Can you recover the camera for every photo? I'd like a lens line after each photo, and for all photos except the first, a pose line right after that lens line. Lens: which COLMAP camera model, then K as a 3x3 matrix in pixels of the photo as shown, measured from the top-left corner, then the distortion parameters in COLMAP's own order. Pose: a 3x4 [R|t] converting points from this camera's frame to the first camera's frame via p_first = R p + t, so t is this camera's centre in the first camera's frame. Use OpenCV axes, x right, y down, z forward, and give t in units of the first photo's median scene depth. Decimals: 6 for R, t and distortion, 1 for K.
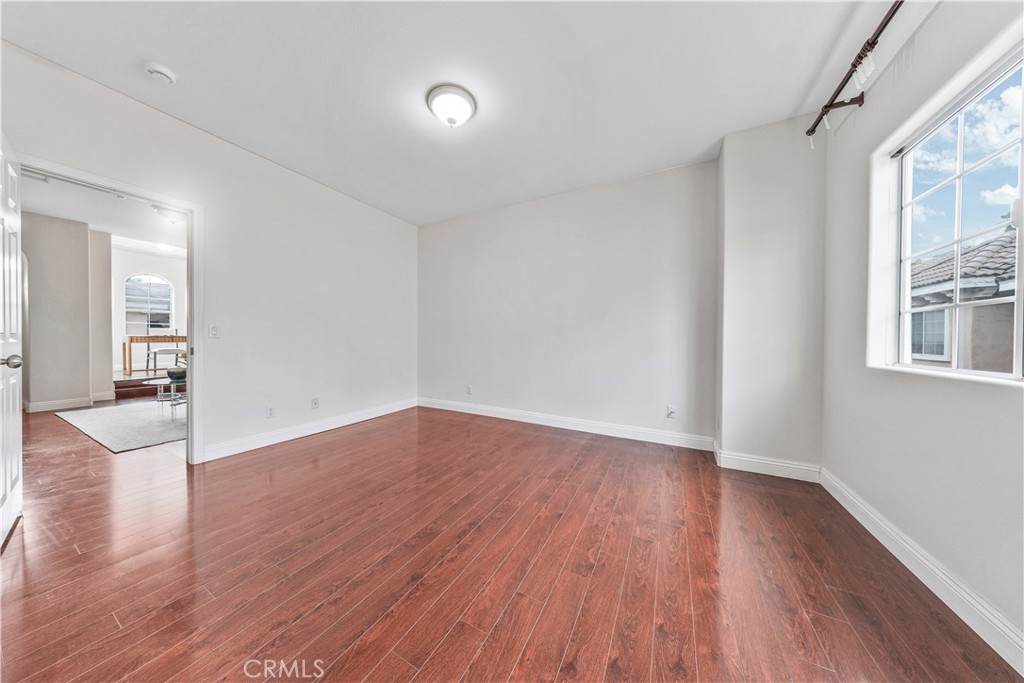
lens RADIAL K [[299.2, 0, 505.2], [0, 299.2, 340.3], [0, 0, 1]] dist [-0.001564, -0.000206]
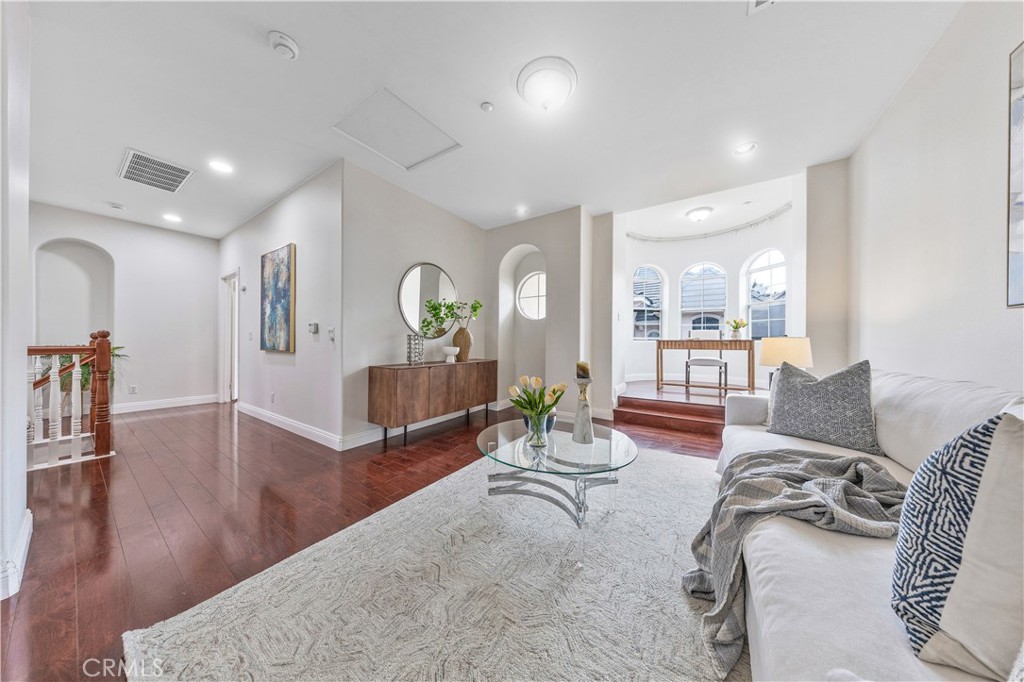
lens RADIAL K [[299.2, 0, 507.0], [0, 299.2, 342.3], [0, 0, 1]] dist [-0.001564, -0.000206]
pose [[-0.096878, -0.004592, -0.995286, -0.380846], [-0.009458, 0.999948, -0.003693, -0.002466], [0.995251, 0.009055, -0.096917, 0.610056]]
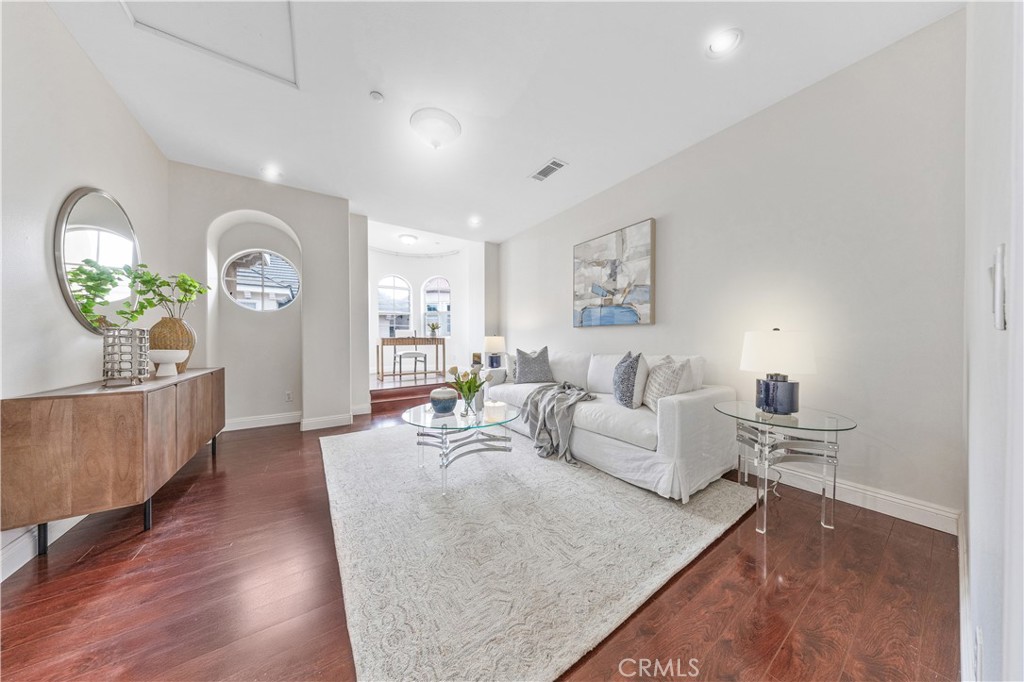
lens RADIAL K [[299.2, 0, 509.3], [0, 299.2, 340.9], [0, 0, 1]] dist [-0.001564, -0.000206]
pose [[0.882837, -0.007187, -0.469624, -0.433150], [0.006946, 0.999973, -0.002245, -0.000743], [0.469628, -0.001280, 0.882864, 0.334934]]
